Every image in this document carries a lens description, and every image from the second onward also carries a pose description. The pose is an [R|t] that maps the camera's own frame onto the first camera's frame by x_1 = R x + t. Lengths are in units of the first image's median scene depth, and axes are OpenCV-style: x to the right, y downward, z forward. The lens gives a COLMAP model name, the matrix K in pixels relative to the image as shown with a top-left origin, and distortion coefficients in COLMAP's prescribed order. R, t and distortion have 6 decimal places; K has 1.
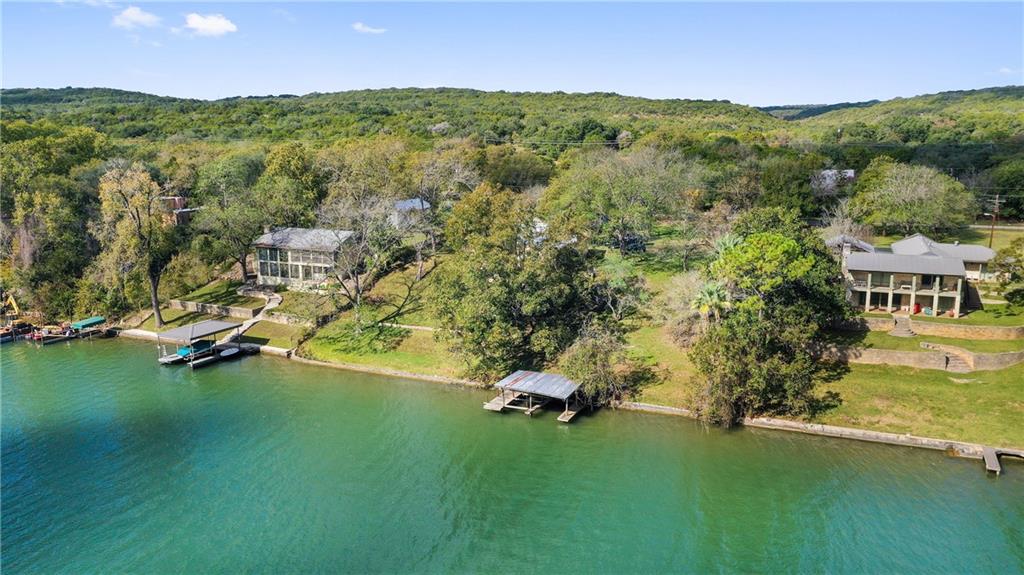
lens RADIAL K [[834.5, 0, 512.0], [0, 834.5, 287.5], [0, 0, 1]] dist [0.027405, -0.001203]
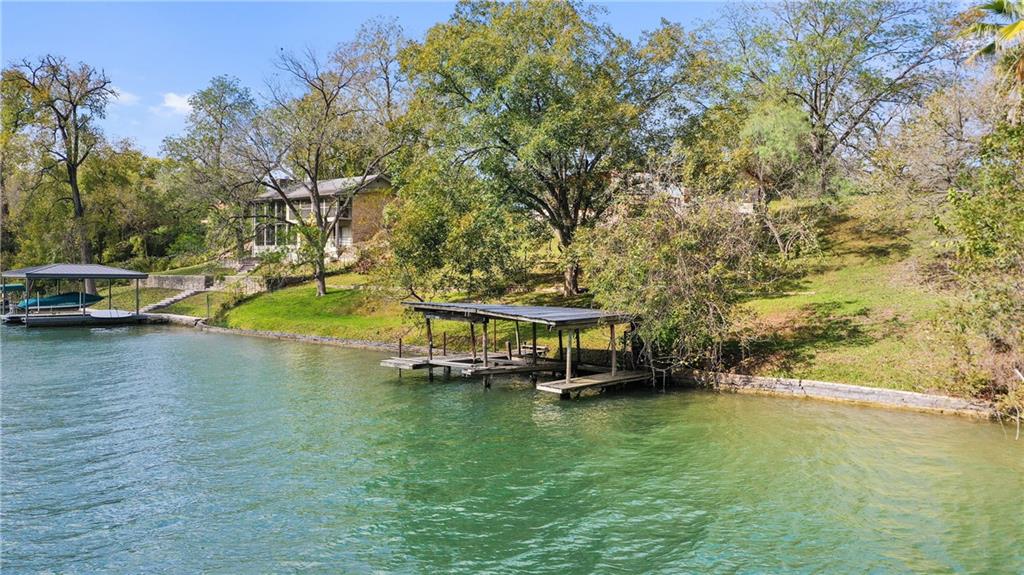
lens RADIAL K [[834.5, 0, 512.0], [0, 834.5, 287.5], [0, 0, 1]] dist [0.027405, -0.001203]
pose [[0.904612, 0.002819, -0.426227, 0.159331], [-0.060987, 0.990545, -0.122884, 0.121546], [0.421851, 0.137157, 0.896231, 0.475699]]
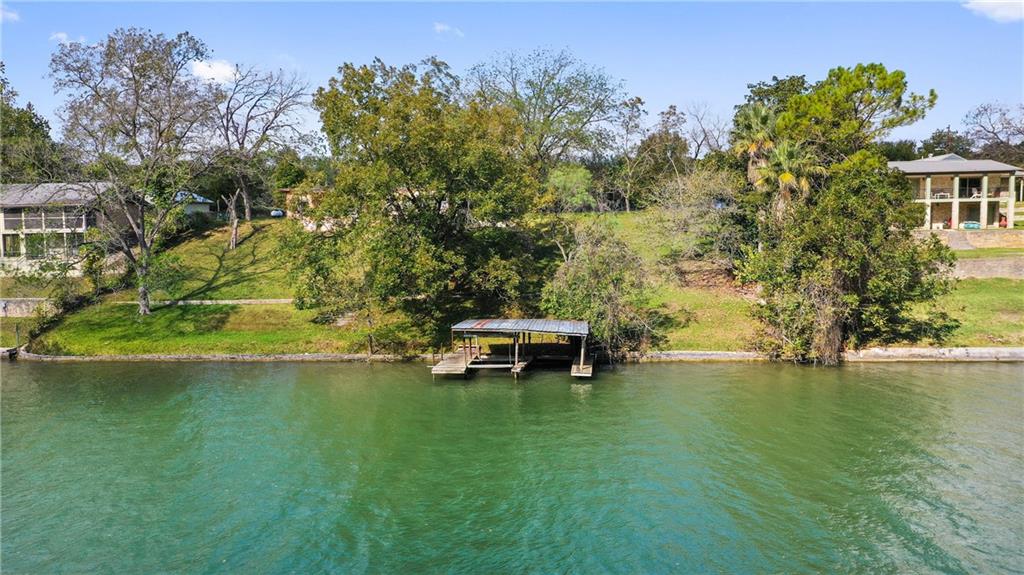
lens RADIAL K [[834.5, 0, 512.0], [0, 834.5, 287.5], [0, 0, 1]] dist [0.027405, -0.001203]
pose [[0.946602, -0.024293, 0.321487, -0.130584], [0.064036, 0.991457, -0.113632, 0.124186], [-0.315981, 0.128151, 0.940071, 0.353928]]
